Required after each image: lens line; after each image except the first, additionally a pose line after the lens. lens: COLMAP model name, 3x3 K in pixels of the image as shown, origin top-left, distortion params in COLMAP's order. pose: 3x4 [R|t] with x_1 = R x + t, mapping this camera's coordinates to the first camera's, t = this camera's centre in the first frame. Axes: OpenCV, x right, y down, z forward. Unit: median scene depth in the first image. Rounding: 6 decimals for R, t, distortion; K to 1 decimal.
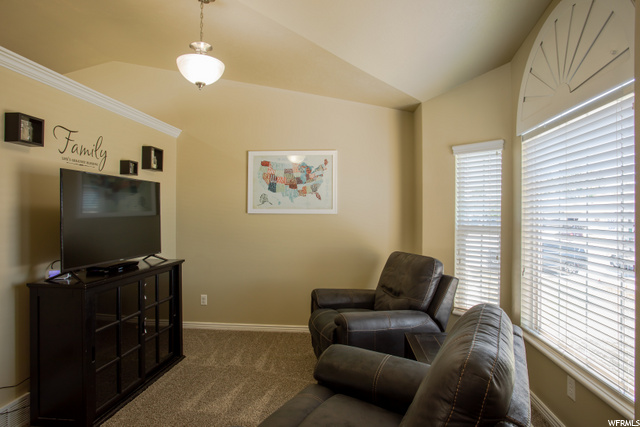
lens RADIAL K [[362.9, 0, 317.8], [0, 362.9, 215.9], [0, 0, 1]] dist [-0.069342, 0.043219]
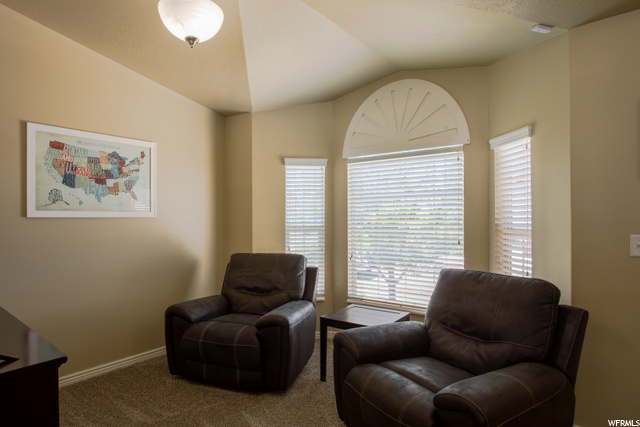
lens RADIAL K [[368.8, 0, 321.0], [0, 368.8, 222.7], [0, 0, 1]] dist [-0.068702, 0.042429]
pose [[0.547289, -0.019019, 0.836728, -0.449879], [0.012472, 0.999816, 0.014569, -0.000300], [-0.836851, 0.002462, 0.547426, 0.203879]]
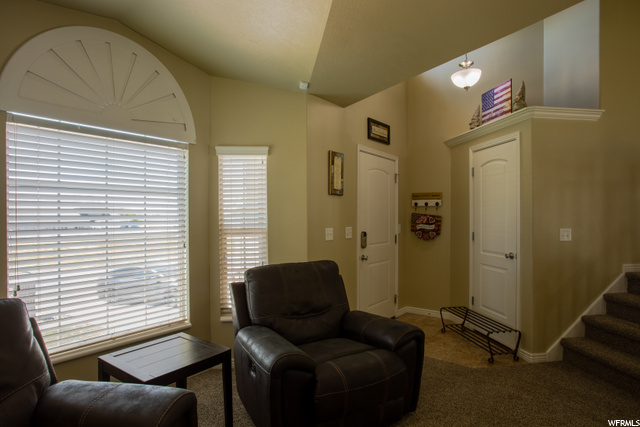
lens RADIAL K [[362.9, 0, 317.8], [0, 362.9, 215.9], [0, 0, 1]] dist [-0.069342, 0.043219]
pose [[-0.841231, 0.000709, 0.540676, -0.257419], [0.004253, 0.999977, 0.005306, -0.004875], [-0.540660, 0.006763, -0.841214, 0.839896]]
